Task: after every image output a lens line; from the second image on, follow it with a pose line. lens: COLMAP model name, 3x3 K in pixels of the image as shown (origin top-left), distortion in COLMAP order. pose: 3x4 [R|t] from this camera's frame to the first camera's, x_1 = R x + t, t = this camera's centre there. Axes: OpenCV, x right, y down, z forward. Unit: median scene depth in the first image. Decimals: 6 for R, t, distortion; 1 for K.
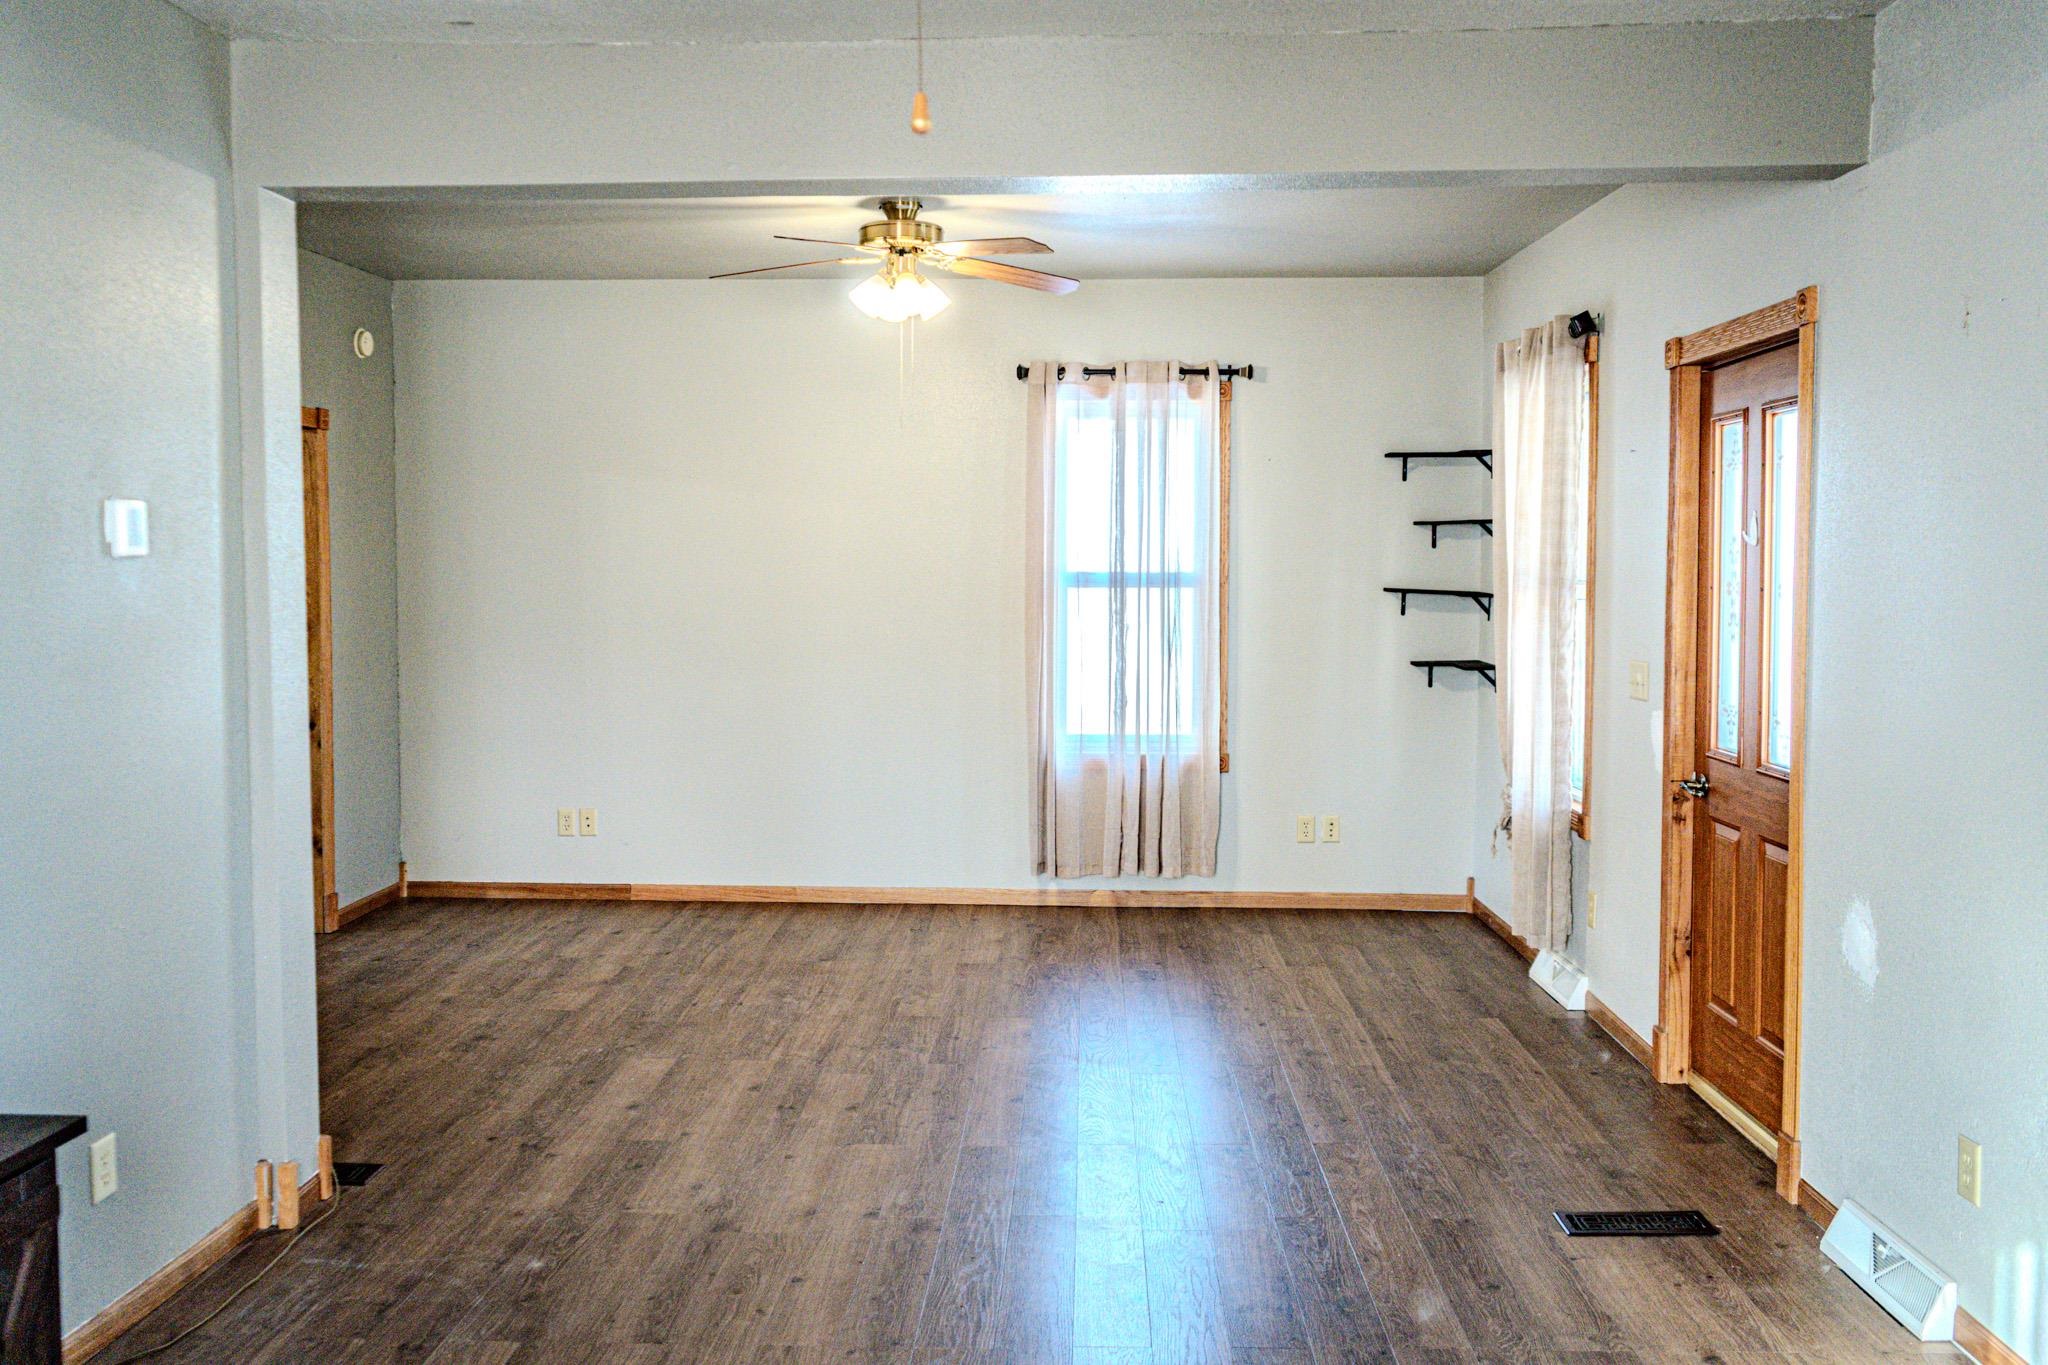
lens RADIAL K [[1768.4, 0, 1024.0], [0, 1768.4, 682.5], [0, 0, 1]] dist [-0.010540, 0.001976]
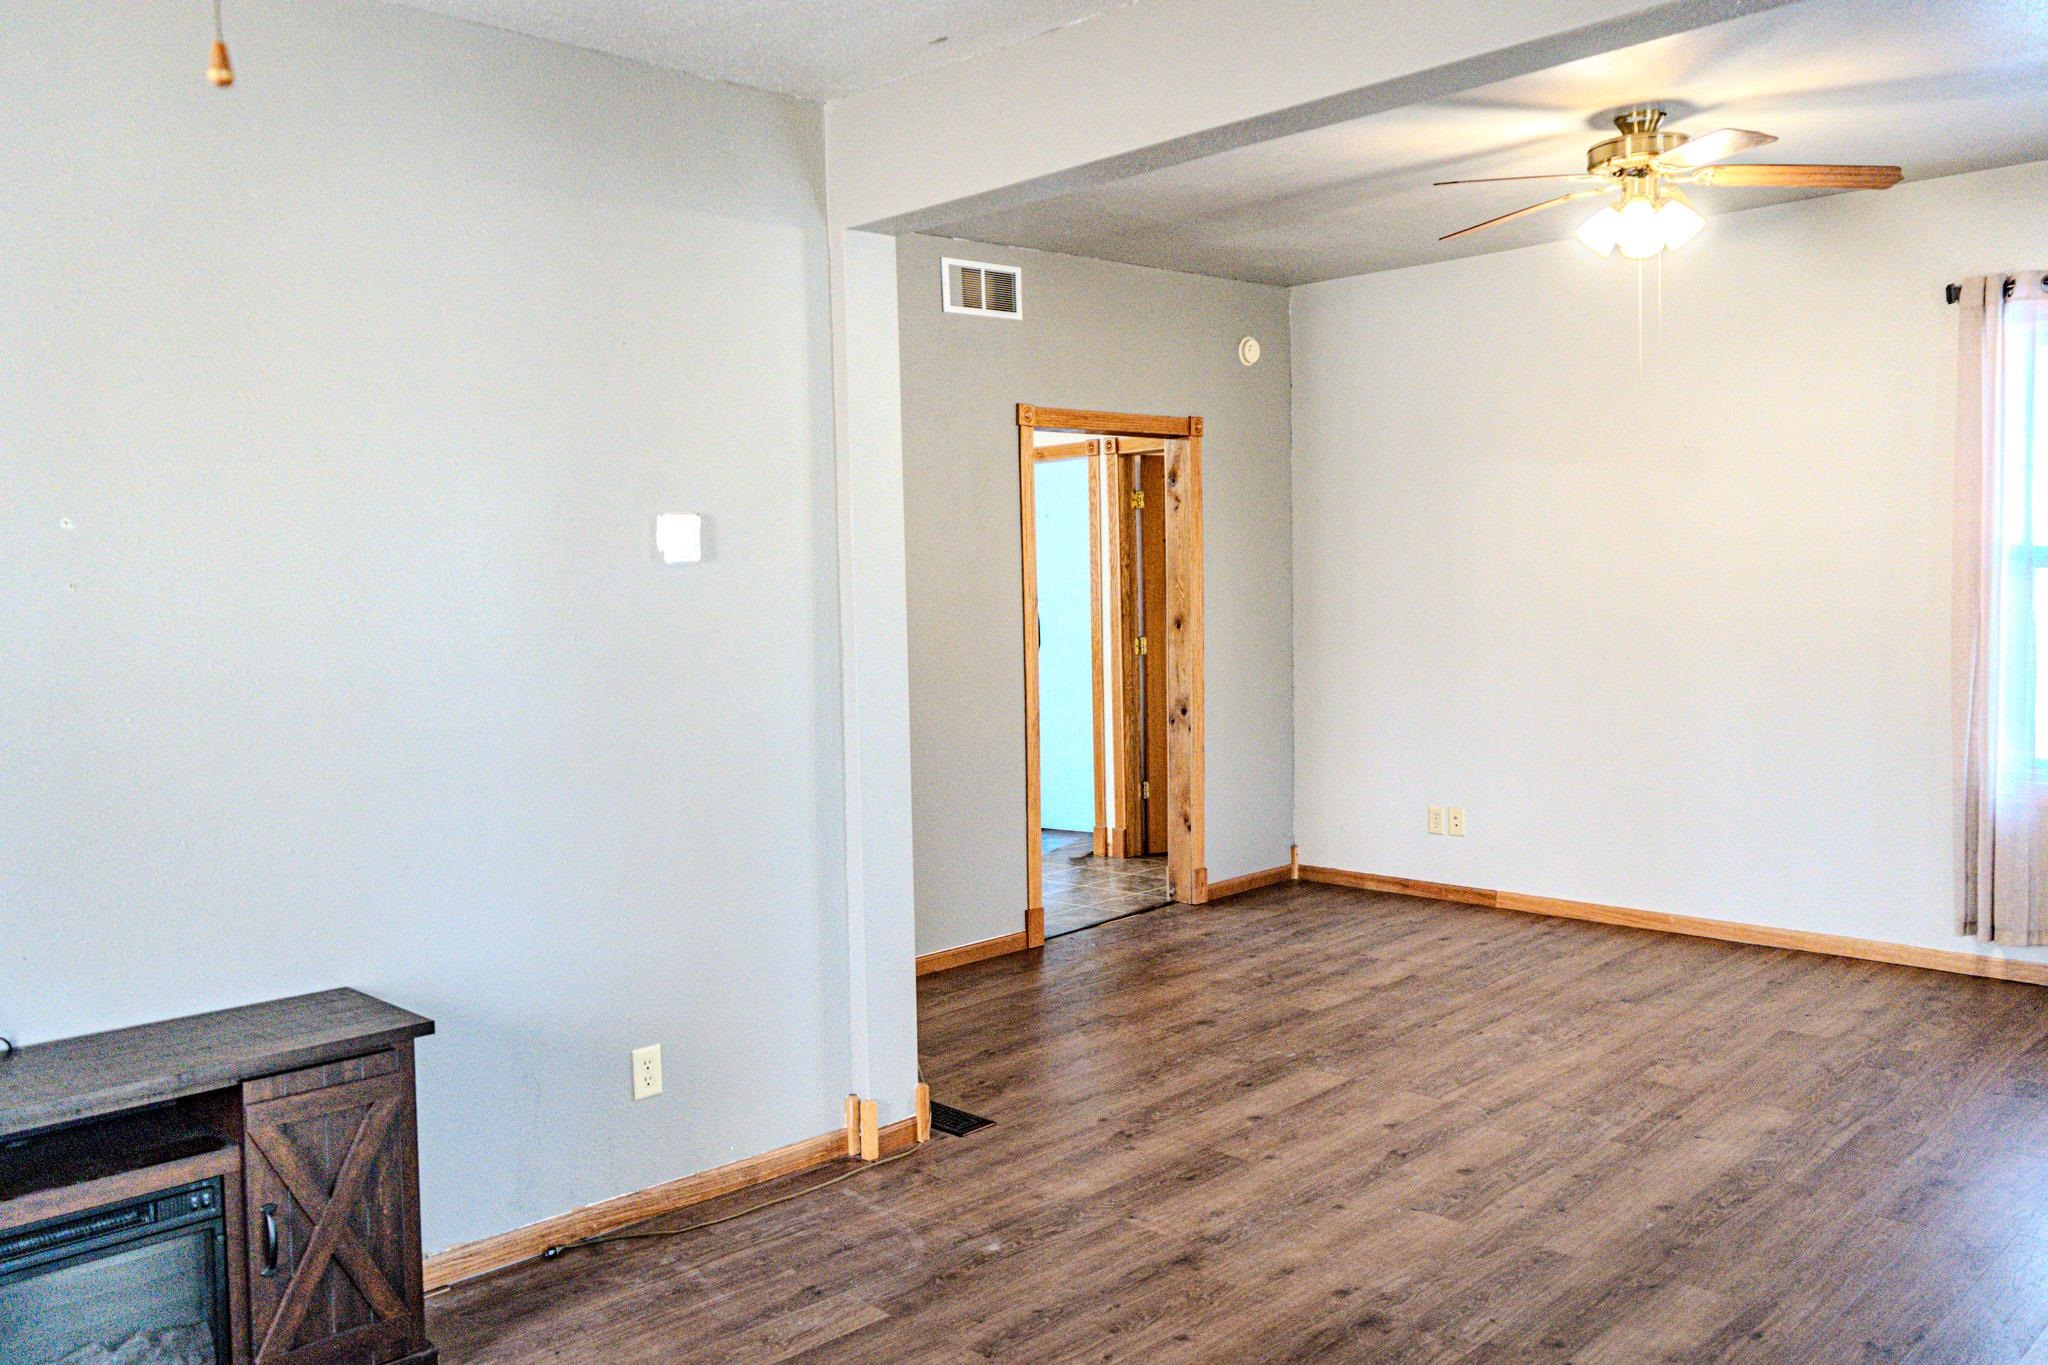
lens RADIAL K [[1683.5, 0, 1024.0], [0, 1683.5, 682.5], [0, 0, 1]] dist [-0.004919, -0.000795]
pose [[0.712453, 0.024179, -0.701303, 0.293329], [-0.019479, 0.999703, 0.014678, -0.007593], [0.701450, 0.003203, 0.712712, 0.229590]]
